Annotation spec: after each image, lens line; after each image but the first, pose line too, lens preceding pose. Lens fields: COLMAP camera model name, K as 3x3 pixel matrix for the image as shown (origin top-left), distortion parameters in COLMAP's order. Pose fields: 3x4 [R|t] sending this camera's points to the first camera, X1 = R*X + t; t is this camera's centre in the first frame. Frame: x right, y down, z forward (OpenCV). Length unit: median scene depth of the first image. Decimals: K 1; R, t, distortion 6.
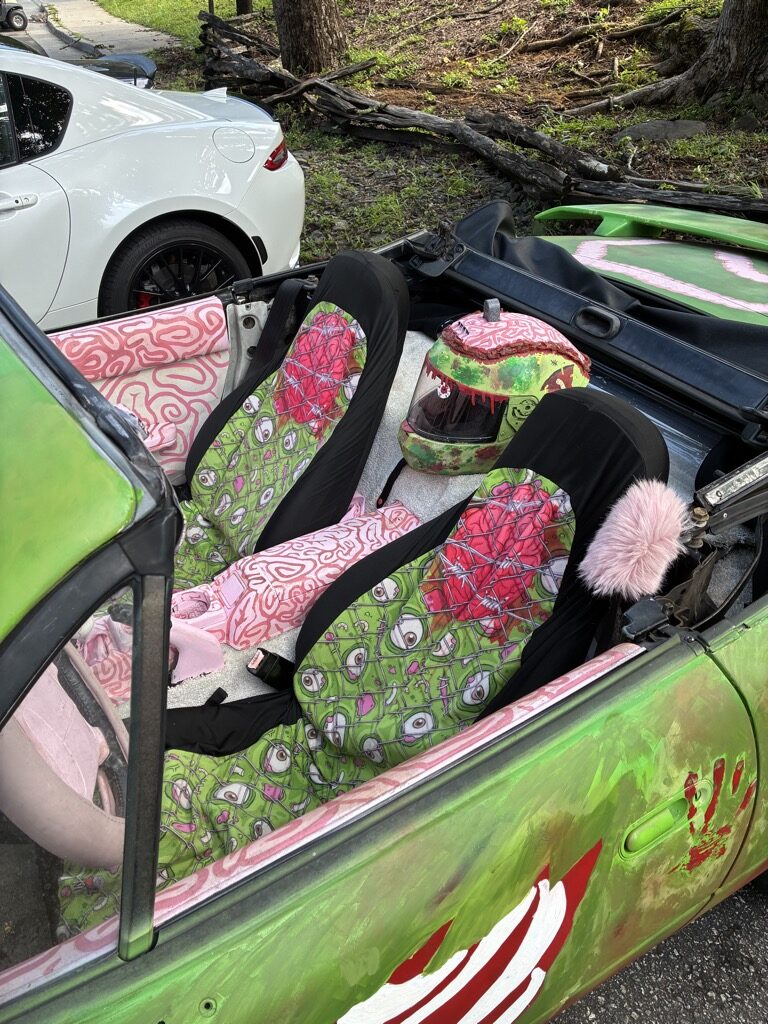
lens RADIAL K [[771.4, 0, 384.1], [0, 771.4, 514.2], [0, 0, 1]] dist [0.007727, -0.004495]
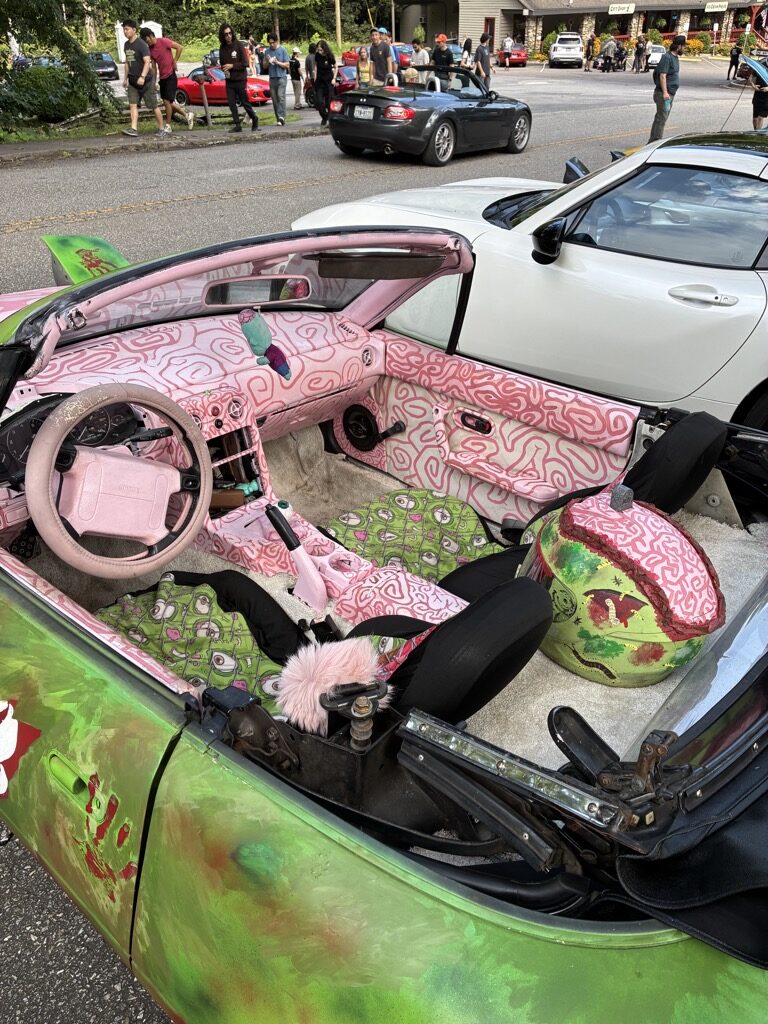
lens RADIAL K [[771.4, 0, 384.0], [0, 771.4, 509.5], [0, 0, 1]] dist [0.007727, -0.004495]
pose [[0.334360, 0.509979, -0.792543, 0.587337], [-0.597287, 0.765159, 0.240374, -0.235705], [0.729007, 0.393004, 0.560443, 0.239458]]
